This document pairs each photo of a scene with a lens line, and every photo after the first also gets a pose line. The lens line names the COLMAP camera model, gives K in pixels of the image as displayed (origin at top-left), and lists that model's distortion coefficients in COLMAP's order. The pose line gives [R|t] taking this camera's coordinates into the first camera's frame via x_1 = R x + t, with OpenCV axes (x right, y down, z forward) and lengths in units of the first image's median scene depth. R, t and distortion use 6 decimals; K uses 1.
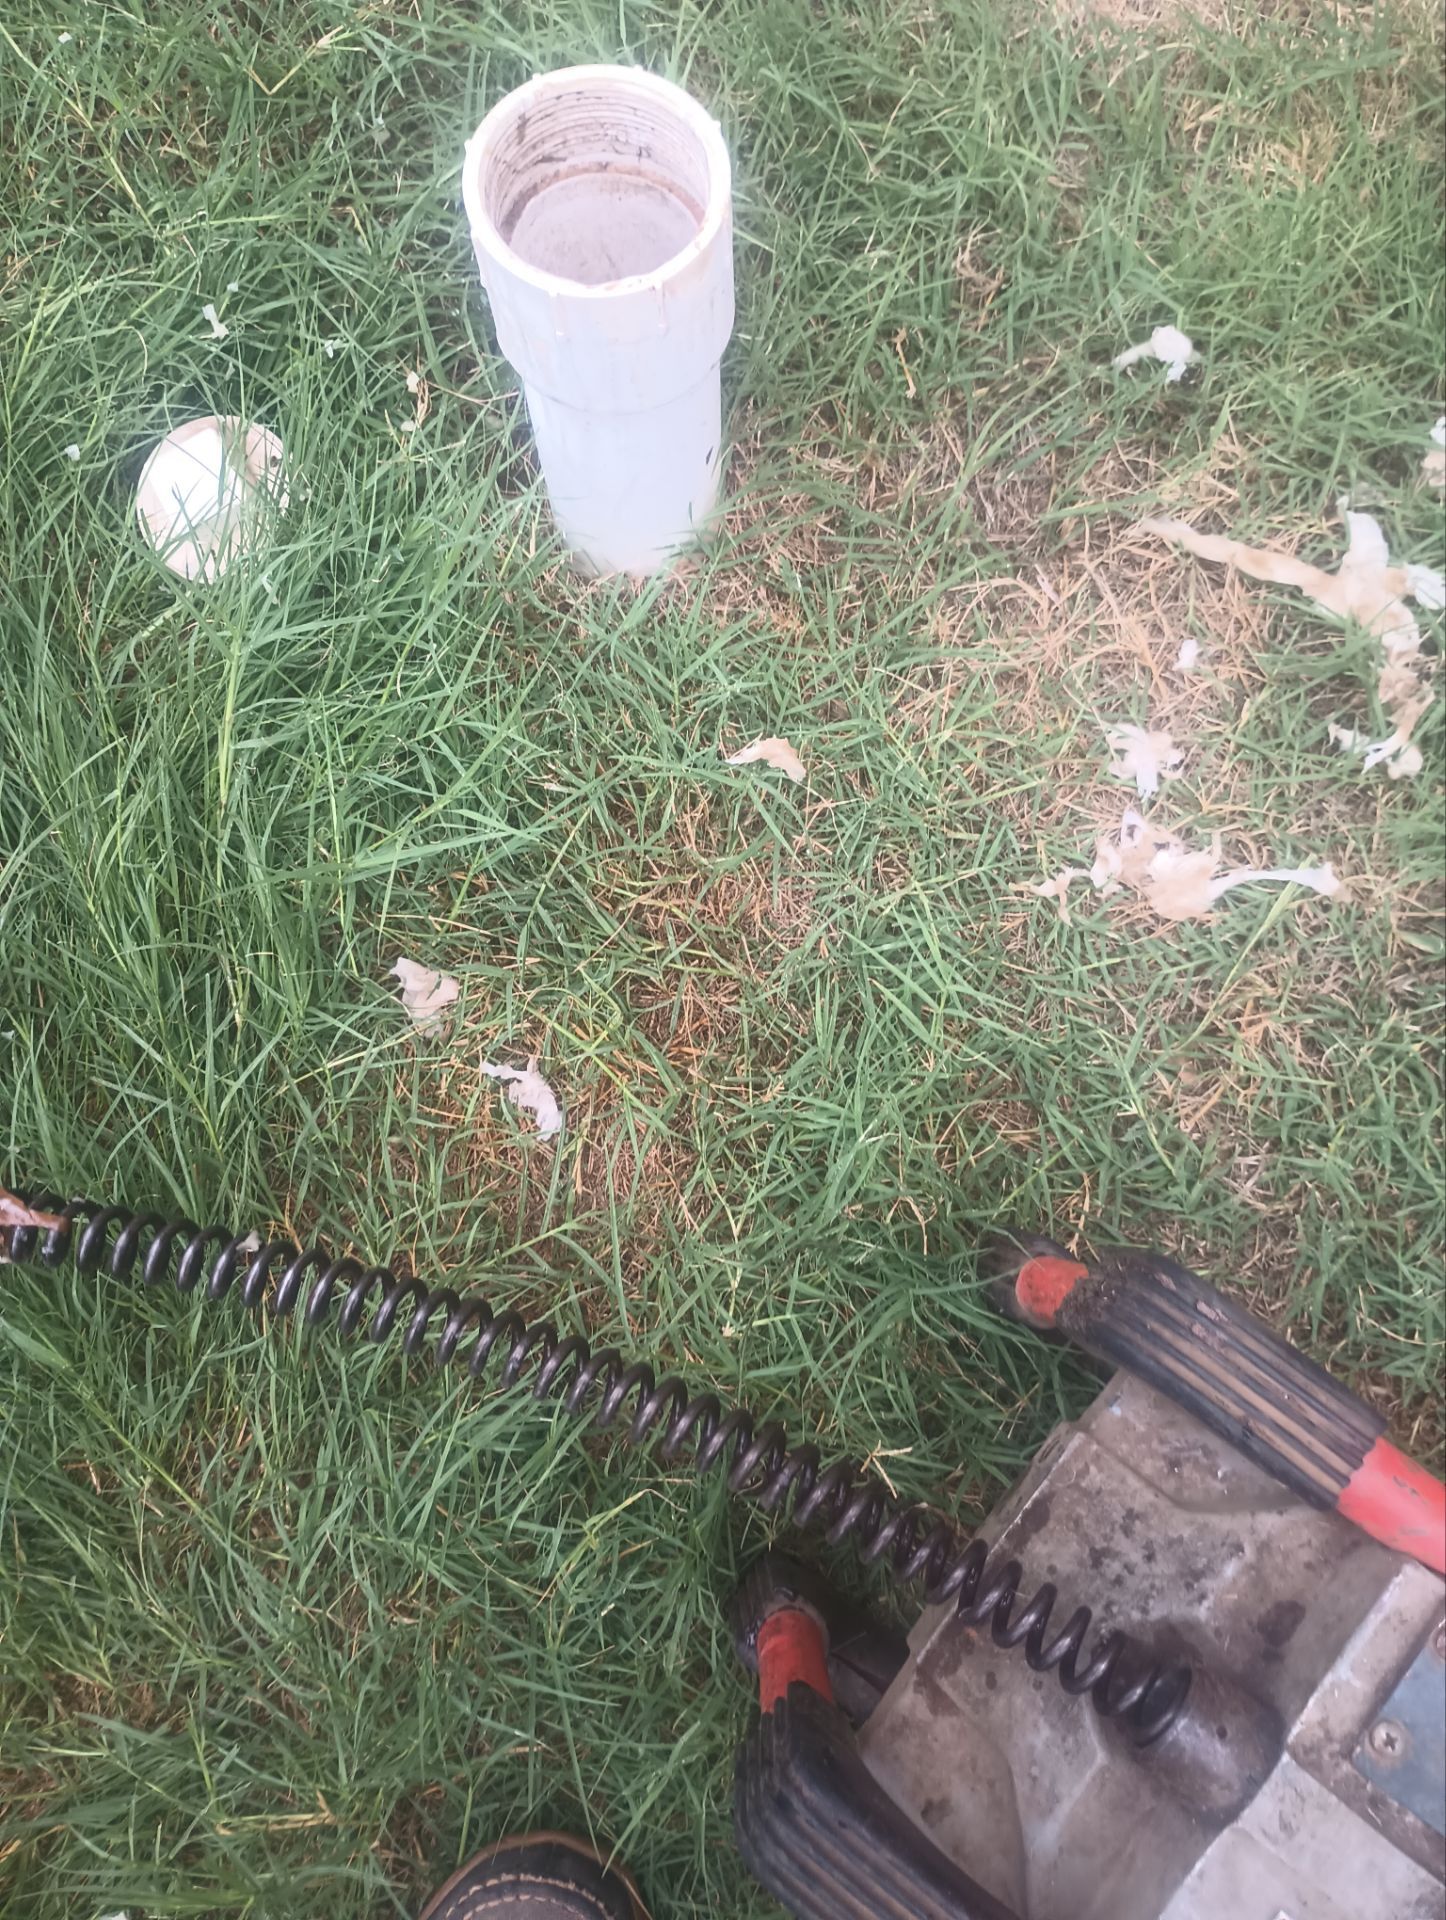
lens RADIAL K [[1591.6, 0, 732.5], [0, 1591.6, 954.4], [0, 0, 1]] dist [0.068982, -0.080263]
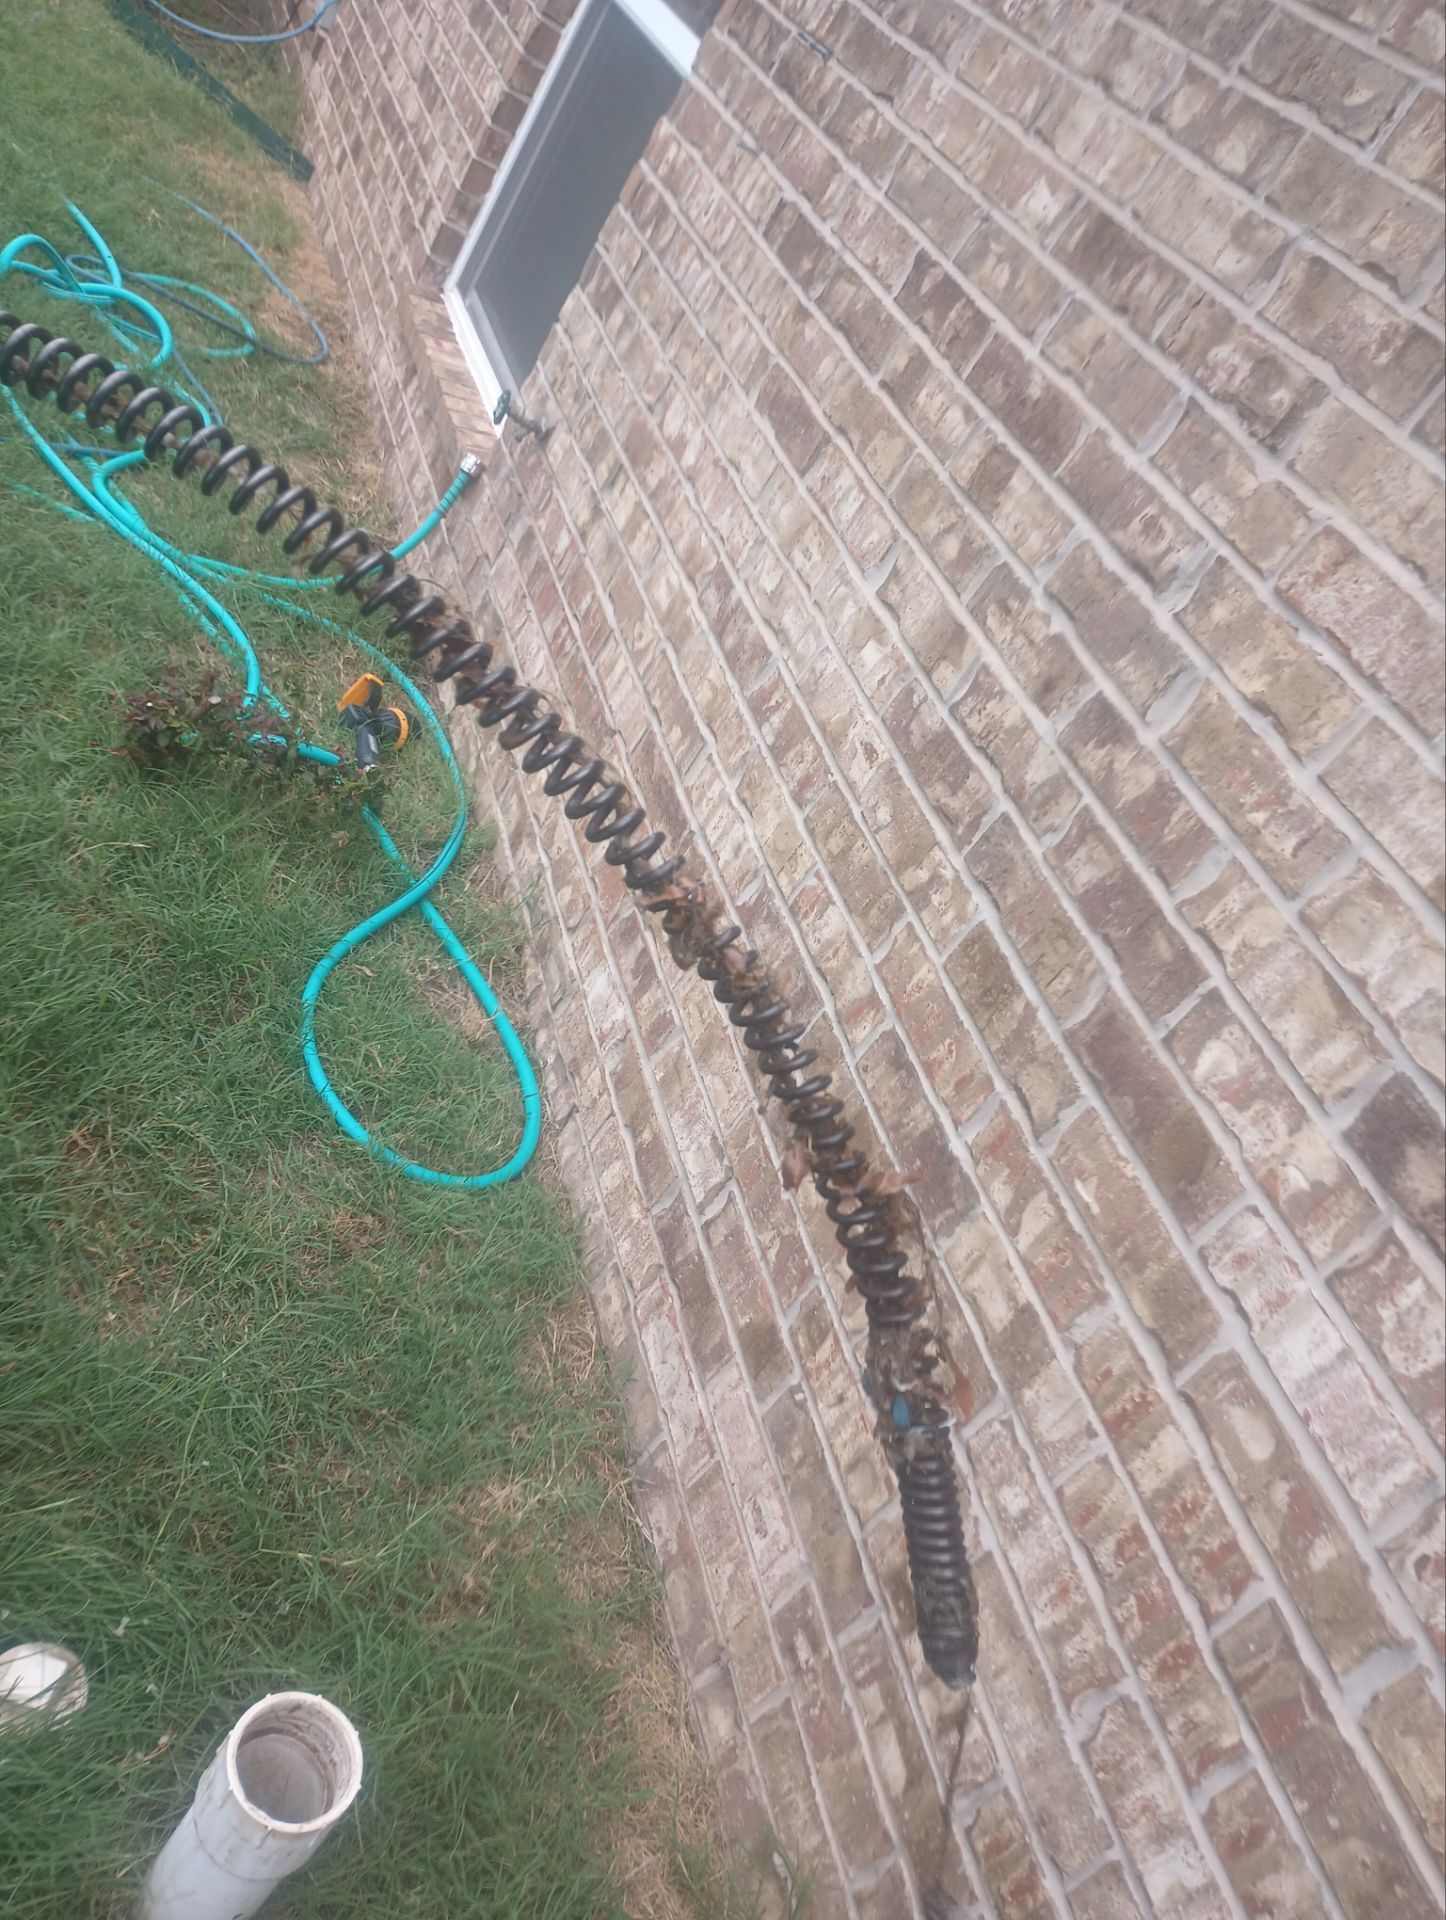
lens RADIAL K [[1591.6, 0, 751.4], [0, 1591.6, 968.8], [0, 0, 1]] dist [0.068982, -0.080263]
pose [[0.712618, 0.656668, -0.246906, 0.125959], [-0.606334, 0.399460, -0.687598, 0.108868], [-0.352895, 0.639702, 0.682822, -0.886834]]
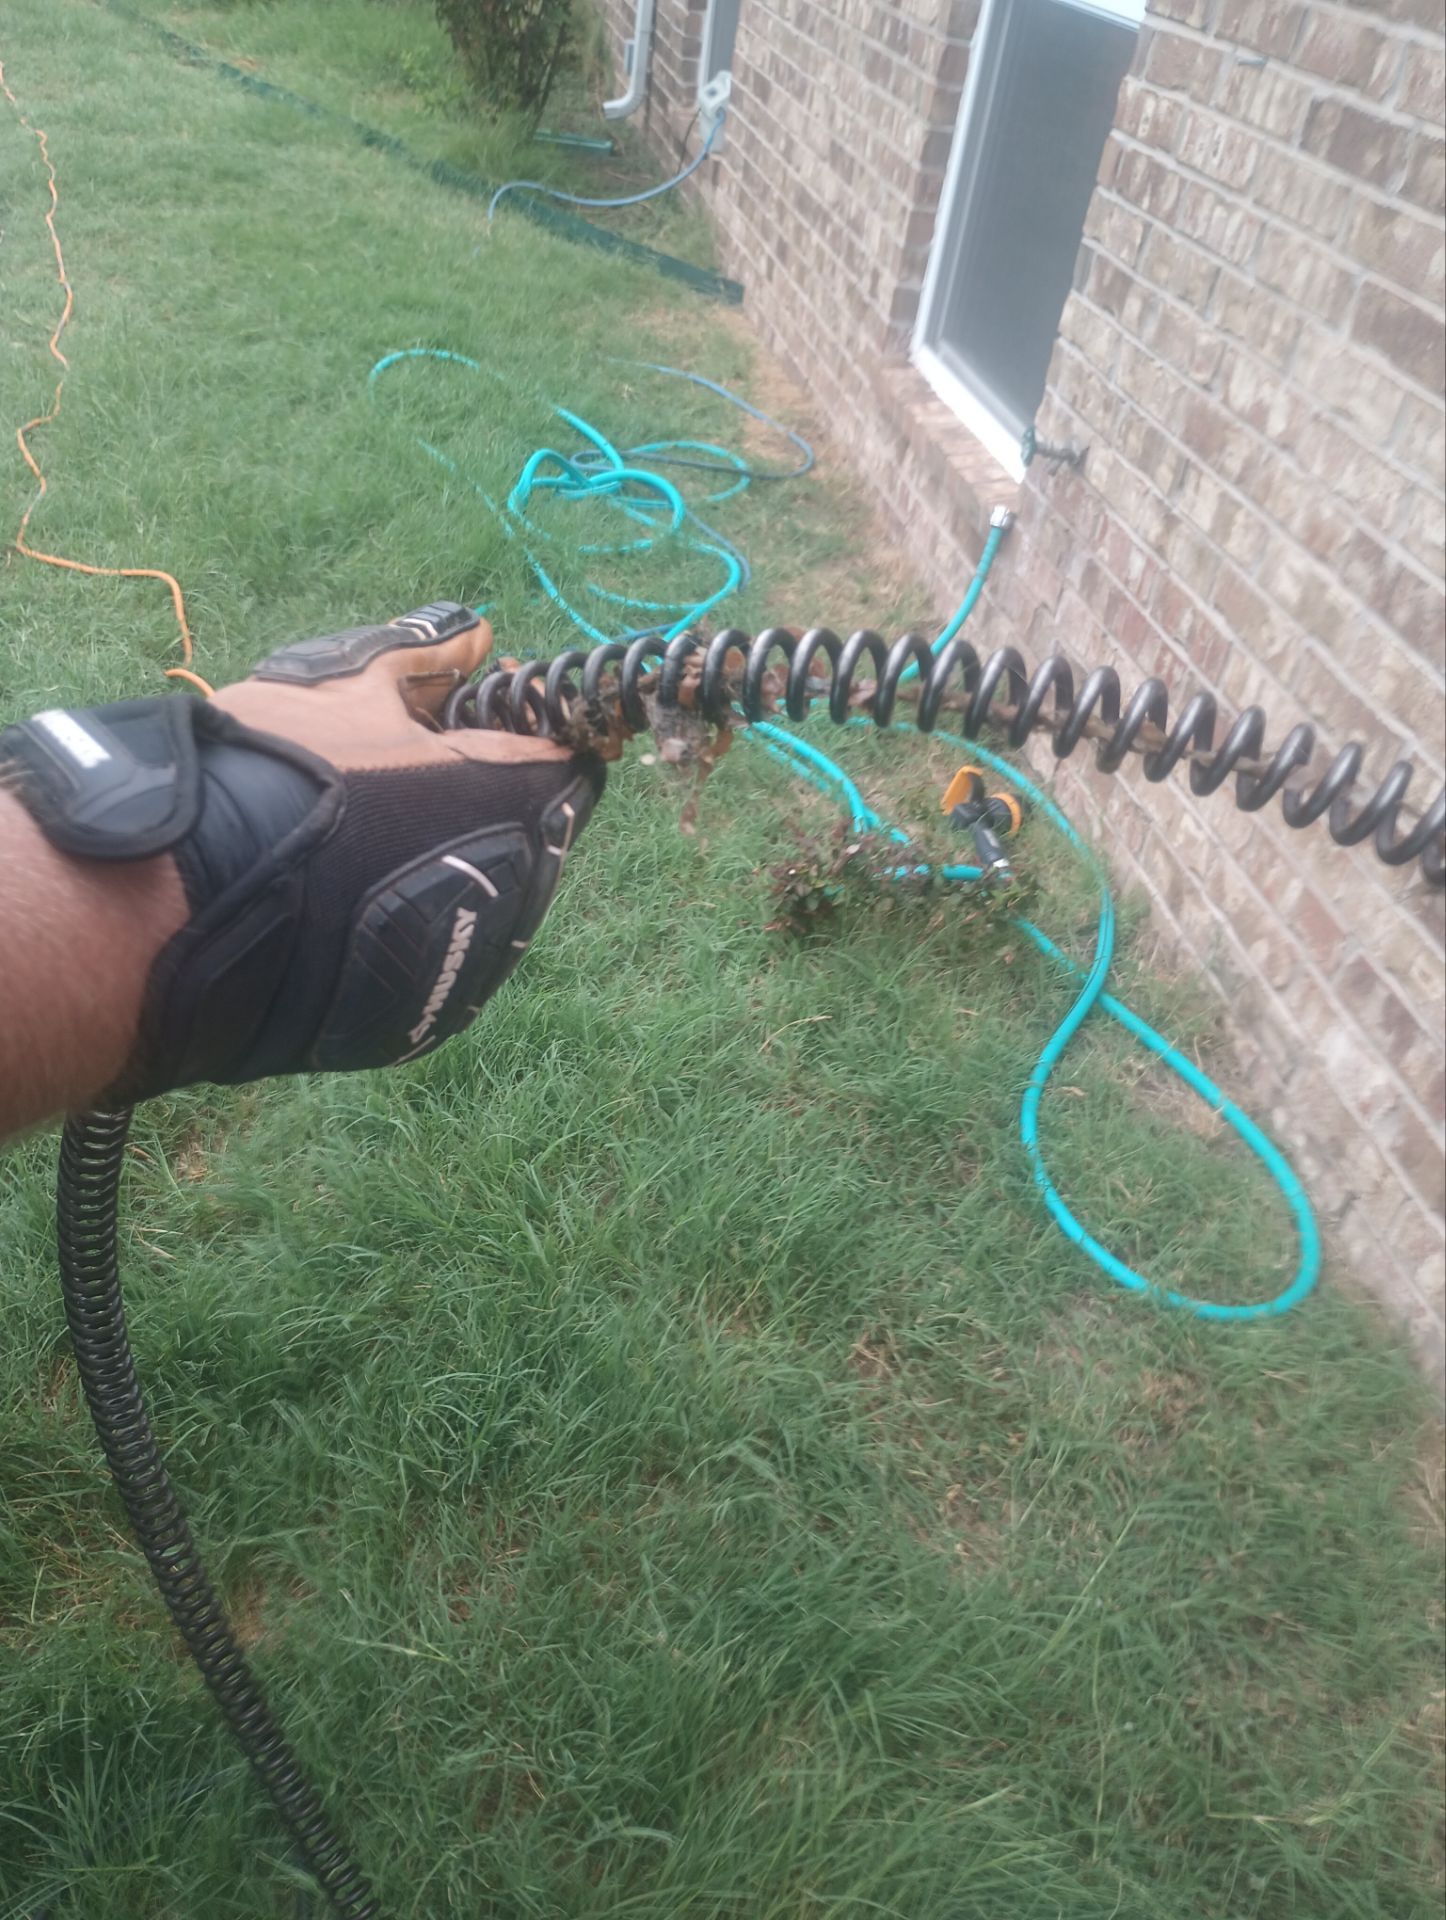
lens RADIAL K [[1591.6, 0, 742.4], [0, 1591.6, 979.3], [0, 0, 1]] dist [0.068982, -0.080263]
pose [[0.721931, 0.475339, -0.502860, -0.234825], [-0.689384, 0.556789, -0.463396, 0.041710], [0.059716, 0.681204, 0.729654, -0.746552]]
